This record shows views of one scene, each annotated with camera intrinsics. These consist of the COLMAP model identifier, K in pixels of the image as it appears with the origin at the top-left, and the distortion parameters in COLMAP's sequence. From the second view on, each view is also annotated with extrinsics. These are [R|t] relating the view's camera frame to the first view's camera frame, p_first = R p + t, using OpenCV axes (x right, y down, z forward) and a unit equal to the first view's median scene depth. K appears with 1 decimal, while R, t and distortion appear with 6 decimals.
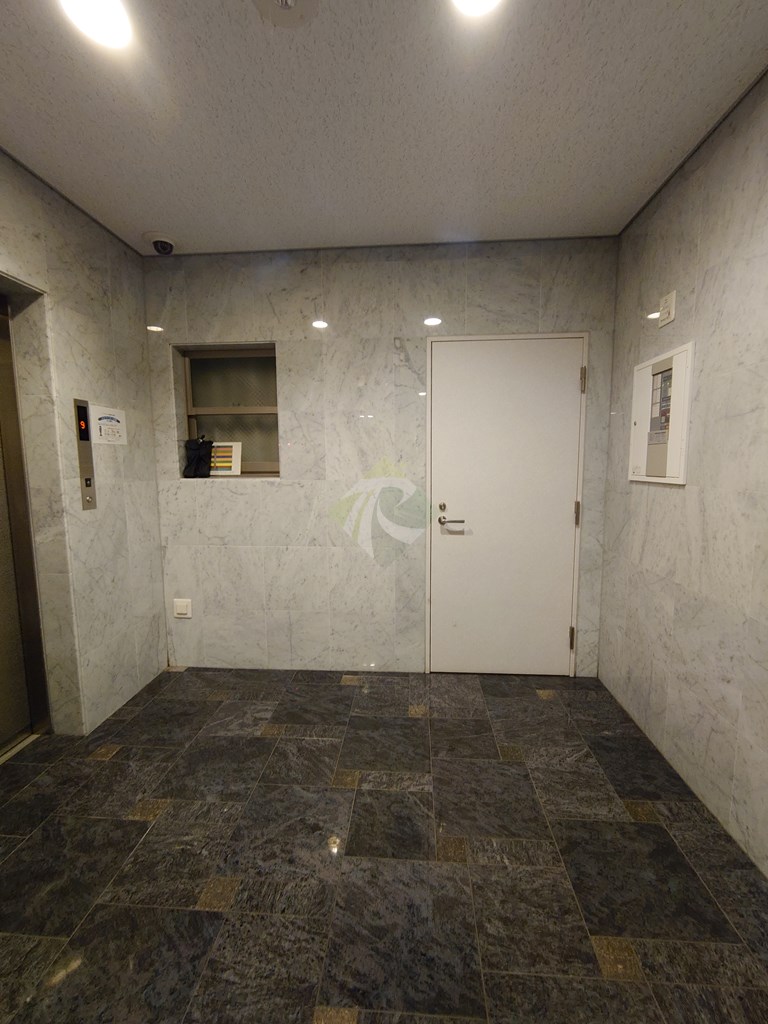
lens RADIAL K [[439.1, 0, 385.4], [0, 439.1, 512.1], [0, 0, 1]] dist [-0.002446, -0.000511]
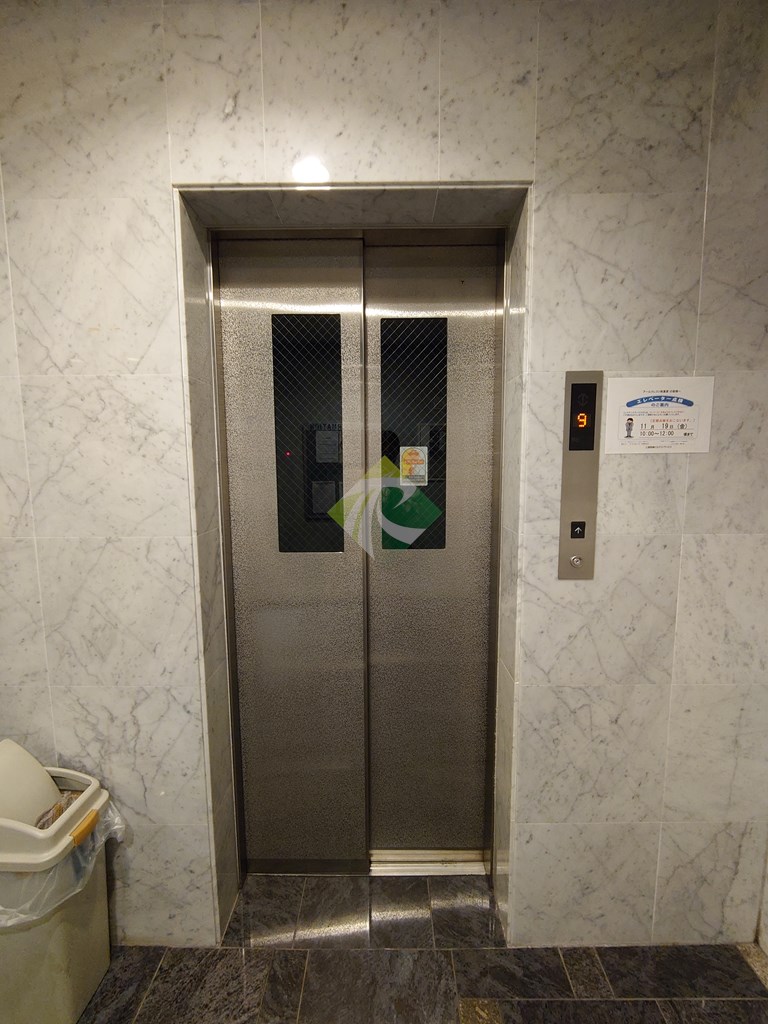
lens RADIAL K [[439.1, 0, 384.5], [0, 439.1, 510.0], [0, 0, 1]] dist [-0.002446, -0.000511]
pose [[0.063726, 0.122690, -0.990397, -0.170630], [-0.105405, 0.987691, 0.115572, -0.123787], [0.992385, 0.097028, 0.075873, 0.708366]]
